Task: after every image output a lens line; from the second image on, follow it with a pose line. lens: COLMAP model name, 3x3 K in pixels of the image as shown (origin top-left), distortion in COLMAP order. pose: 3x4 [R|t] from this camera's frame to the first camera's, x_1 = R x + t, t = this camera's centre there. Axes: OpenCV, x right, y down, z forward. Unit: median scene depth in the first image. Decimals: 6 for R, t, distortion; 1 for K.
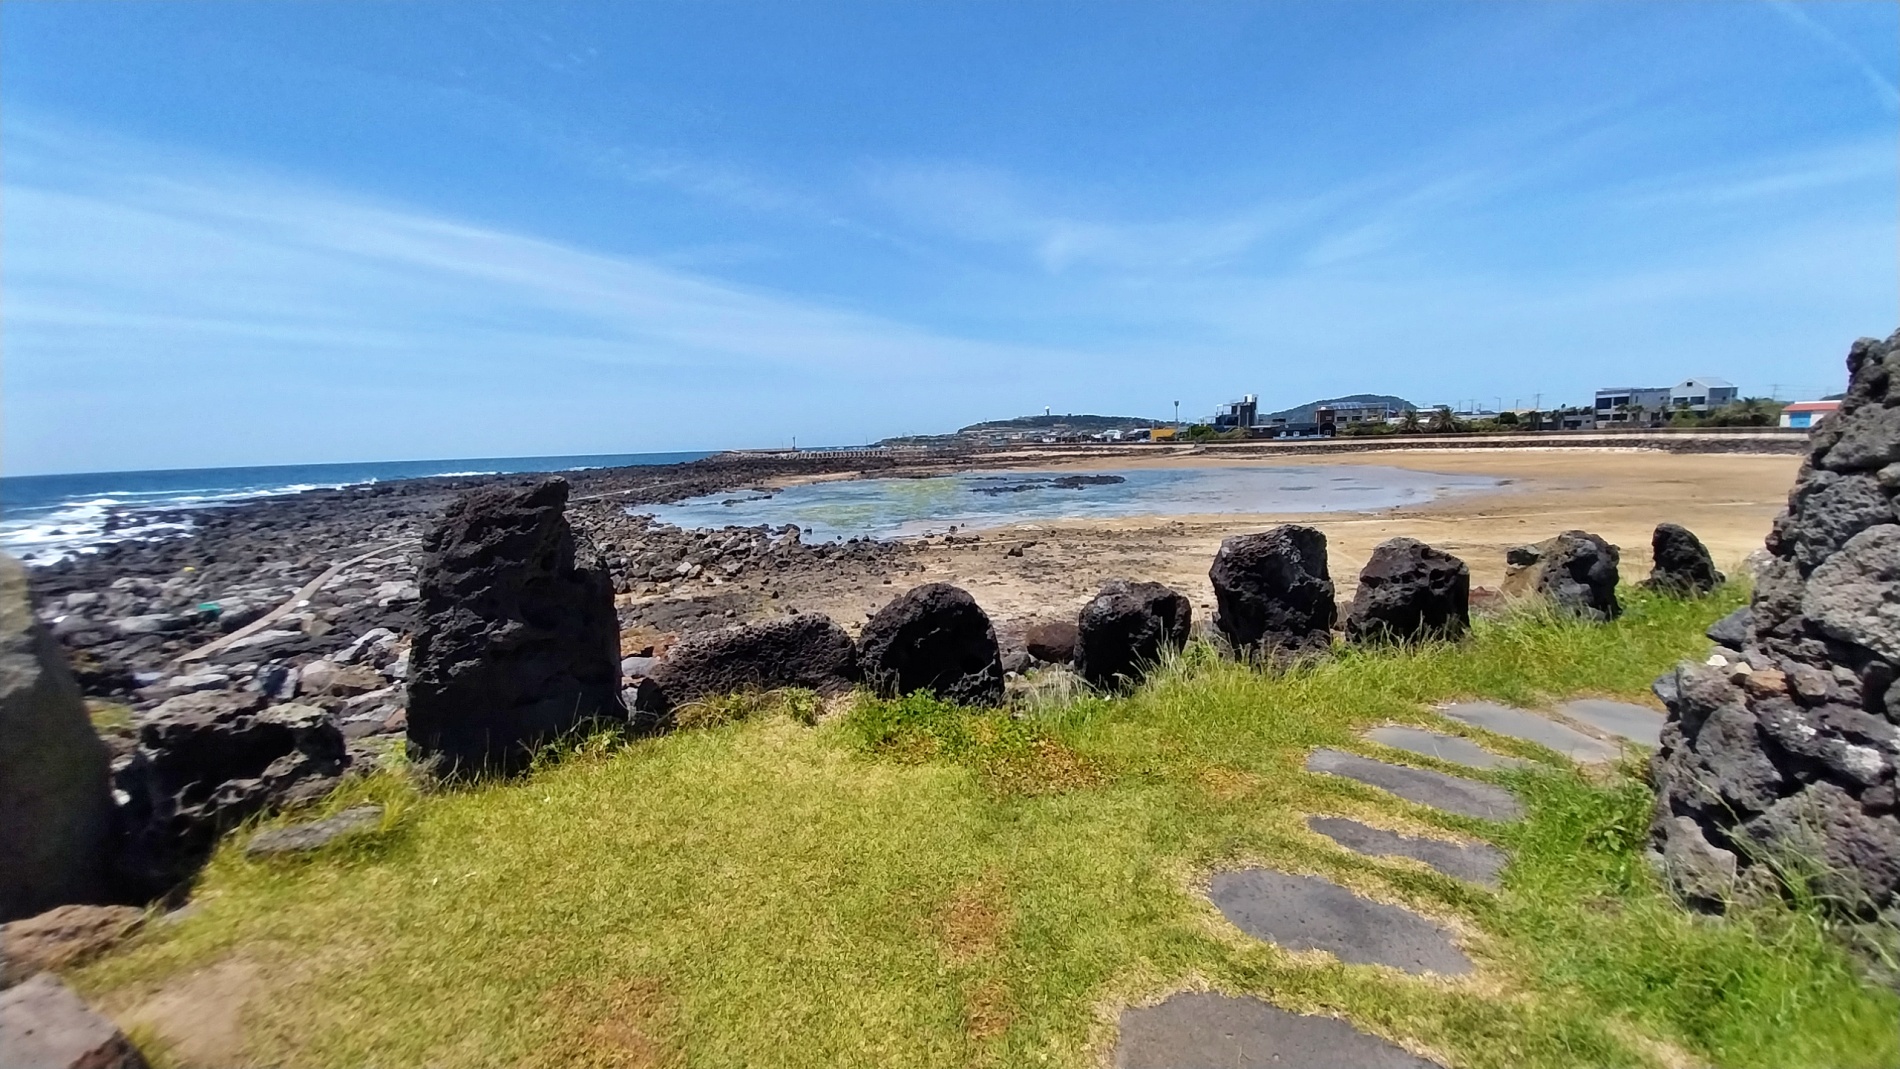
lens RADIAL K [[741.5, 0, 972.7], [0, 741.5, 545.8], [0, 0, 1]] dist [0.026768, -0.018852]
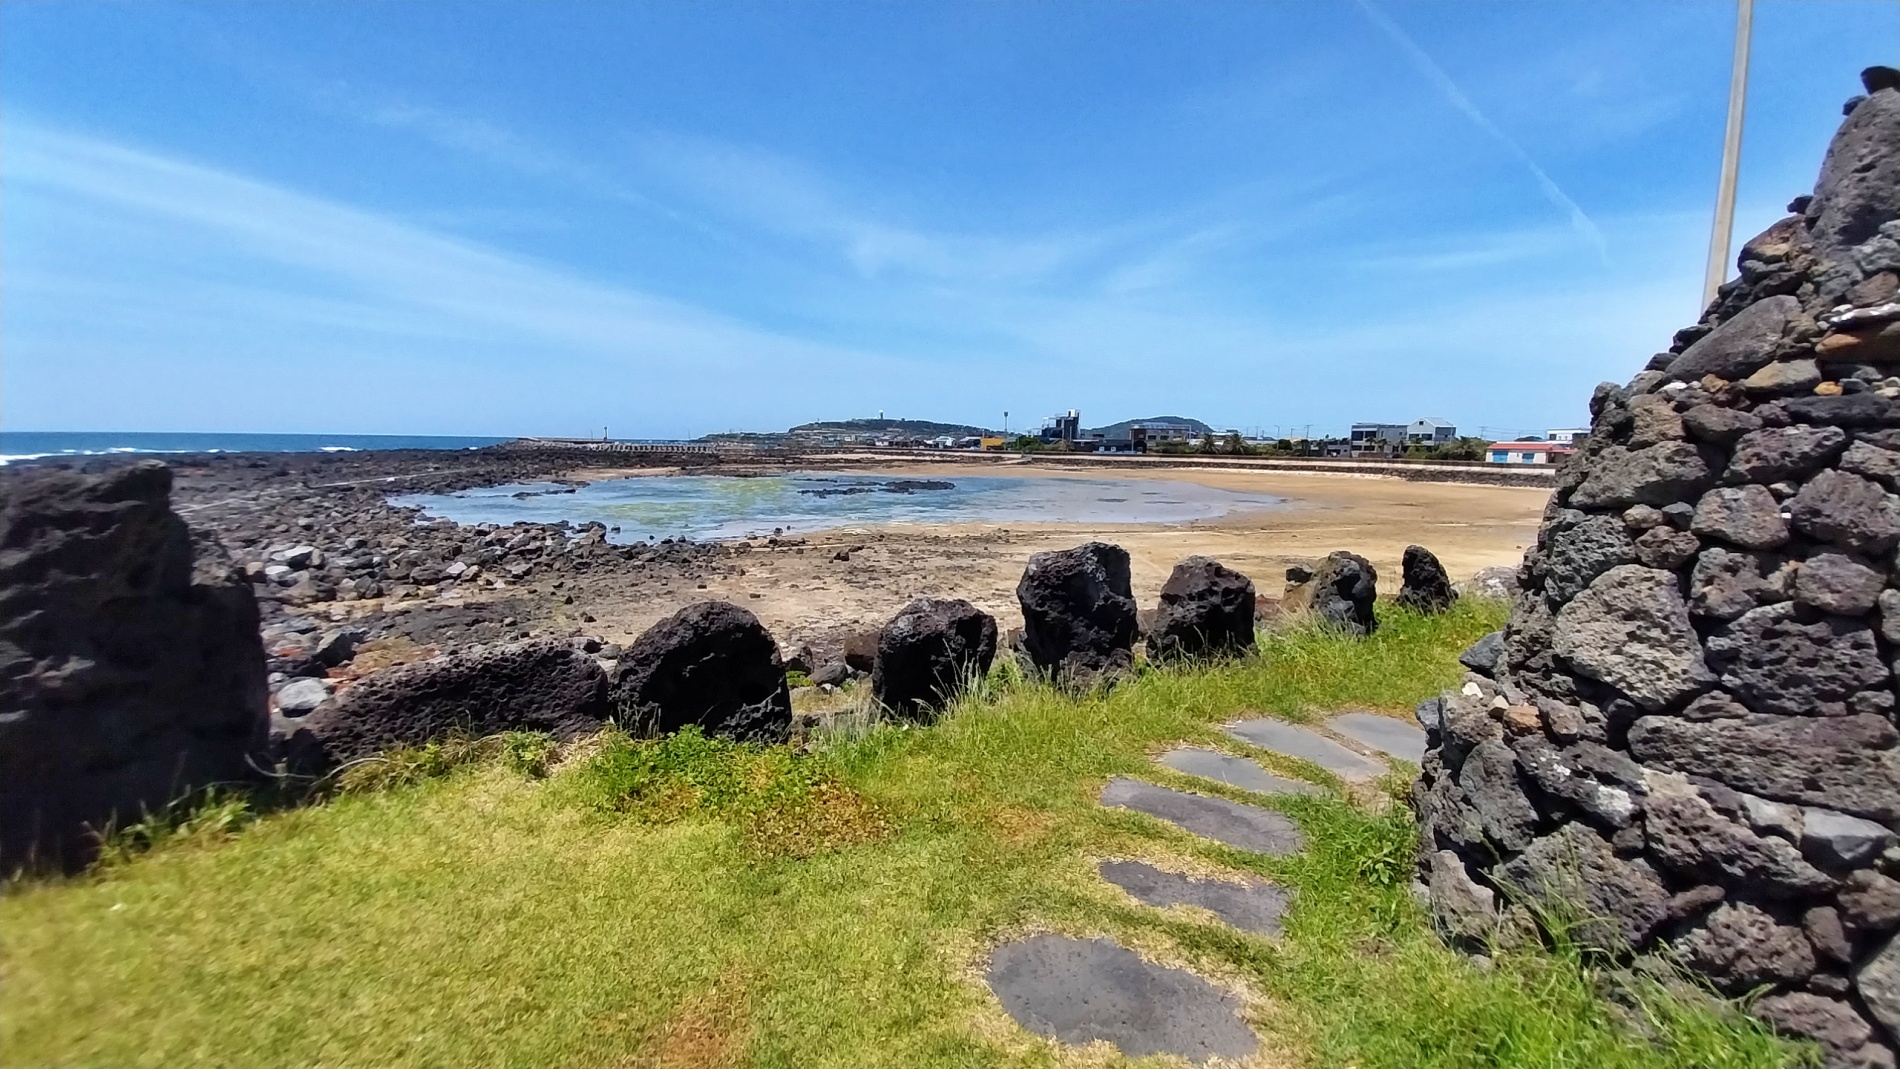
lens RADIAL K [[739.8, 0, 970.3], [0, 739.8, 551.2], [0, 0, 1]] dist [0.023808, -0.015879]
pose [[0.975091, 0.016850, 0.221165, 0.059840], [-0.017398, 0.999848, 0.000532, -0.016504], [-0.221123, -0.004367, 0.975236, 0.099645]]
